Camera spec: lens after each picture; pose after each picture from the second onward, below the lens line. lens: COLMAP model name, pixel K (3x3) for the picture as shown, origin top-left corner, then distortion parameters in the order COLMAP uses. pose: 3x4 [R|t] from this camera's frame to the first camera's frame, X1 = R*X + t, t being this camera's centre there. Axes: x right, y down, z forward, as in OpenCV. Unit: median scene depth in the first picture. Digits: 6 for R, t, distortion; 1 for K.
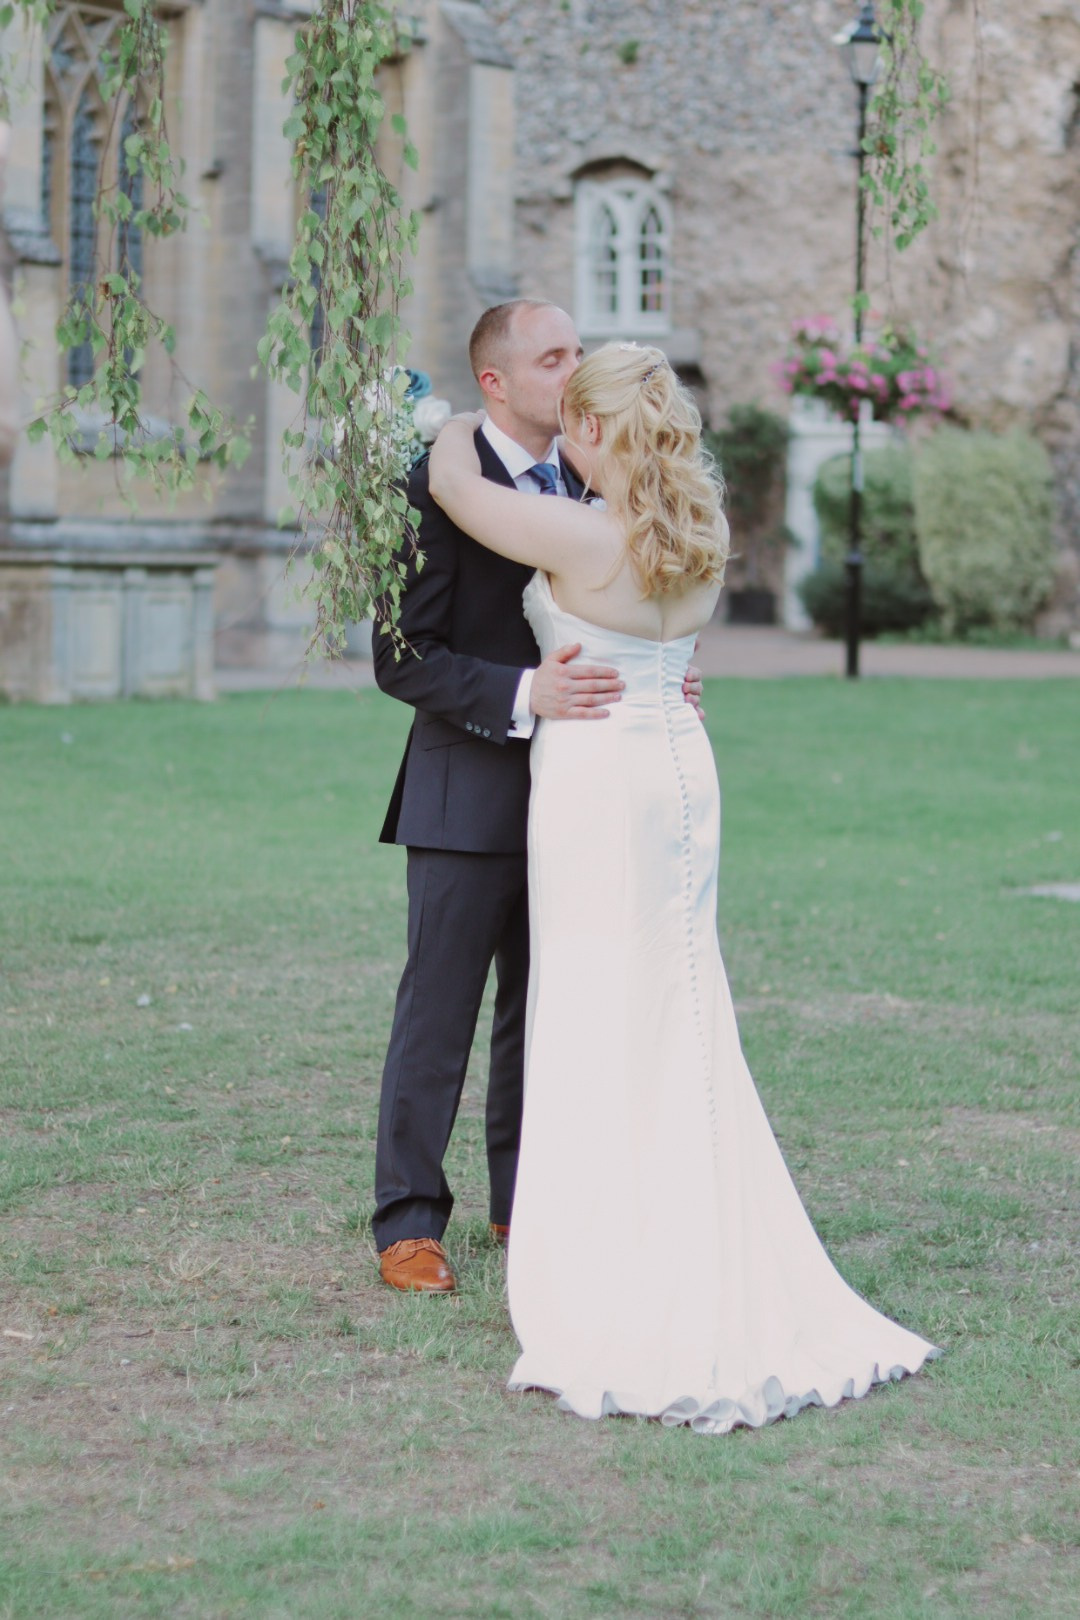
lens RADIAL K [[3790.7, 0, 540.0], [0, 3790.7, 810.0], [0, 0, 1]] dist [-0.022353, 0.005706]
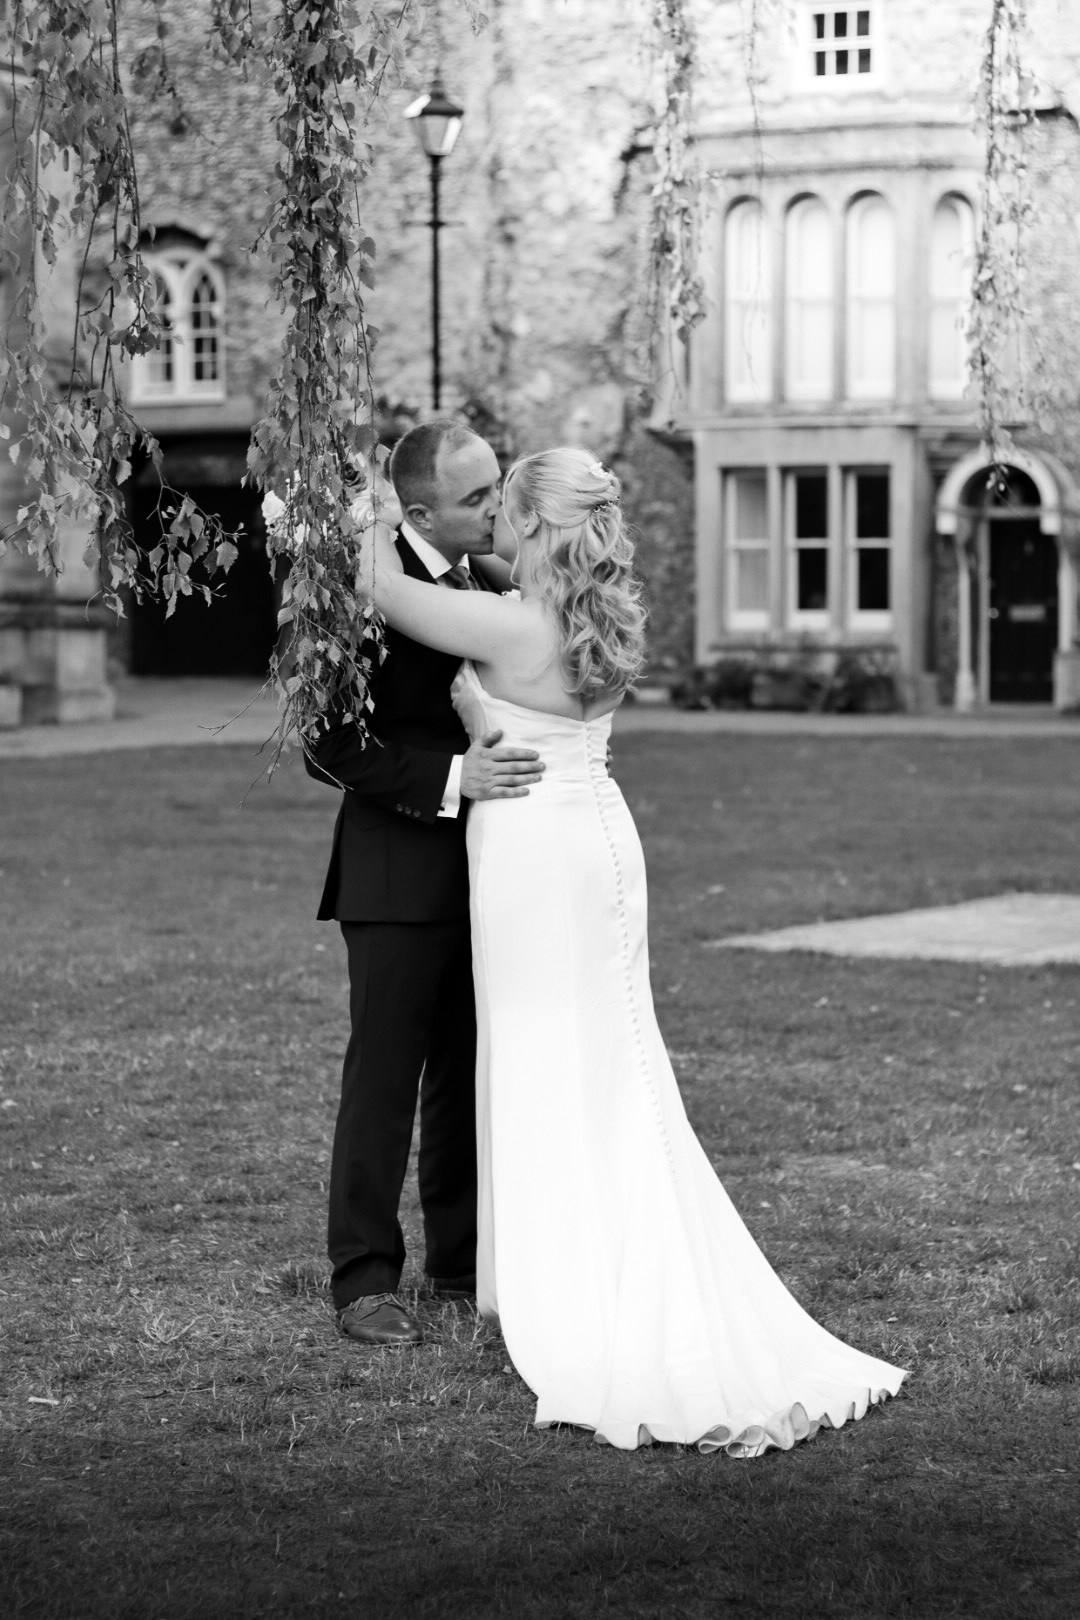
lens RADIAL K [[3790.7, 0, 540.0], [0, 3790.7, 810.0], [0, 0, 1]] dist [-0.022353, 0.005706]
pose [[0.990753, -0.028199, 0.132713, -0.054070], [0.030204, 0.999458, -0.013119, -0.002879], [-0.132271, 0.017006, 0.991068, -0.024417]]
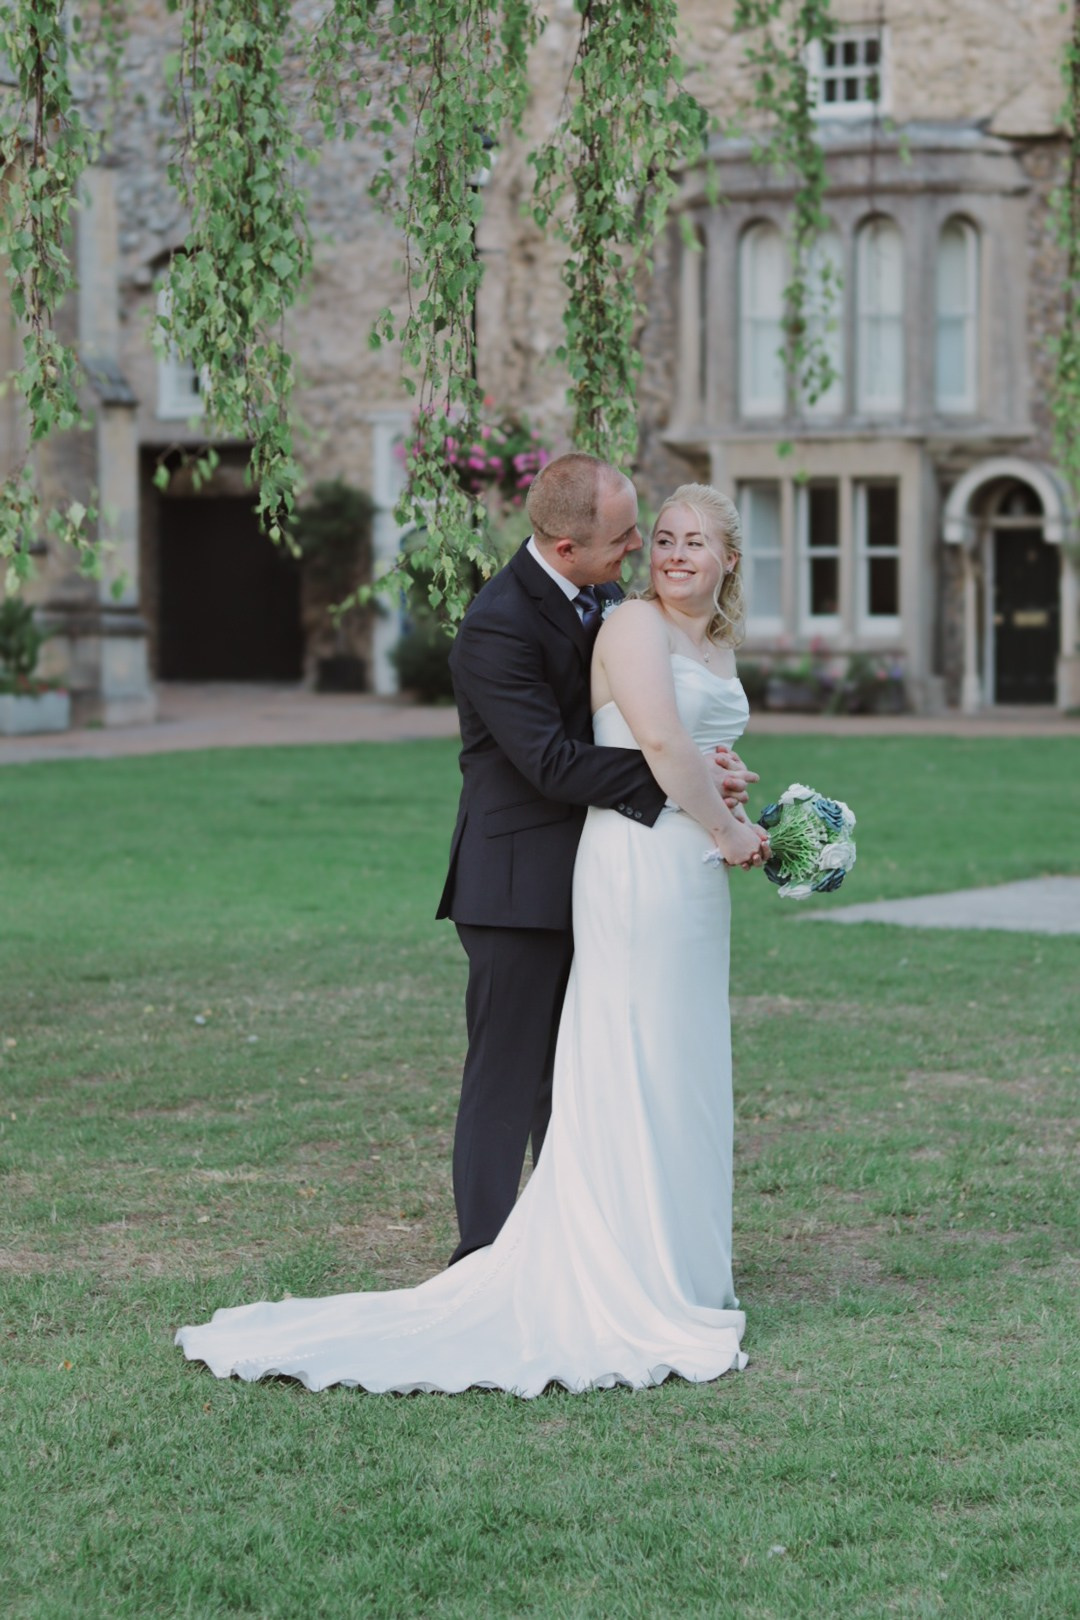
lens RADIAL K [[3874.2, 0, 540.0], [0, 3874.2, 810.0], [0, 0, 1]] dist [-0.033502, 0.043170]
pose [[0.989464, -0.030768, 0.141472, -0.112930], [0.033116, 0.999350, -0.014267, 0.002342], [-0.140941, 0.018802, 0.989839, -0.171442]]
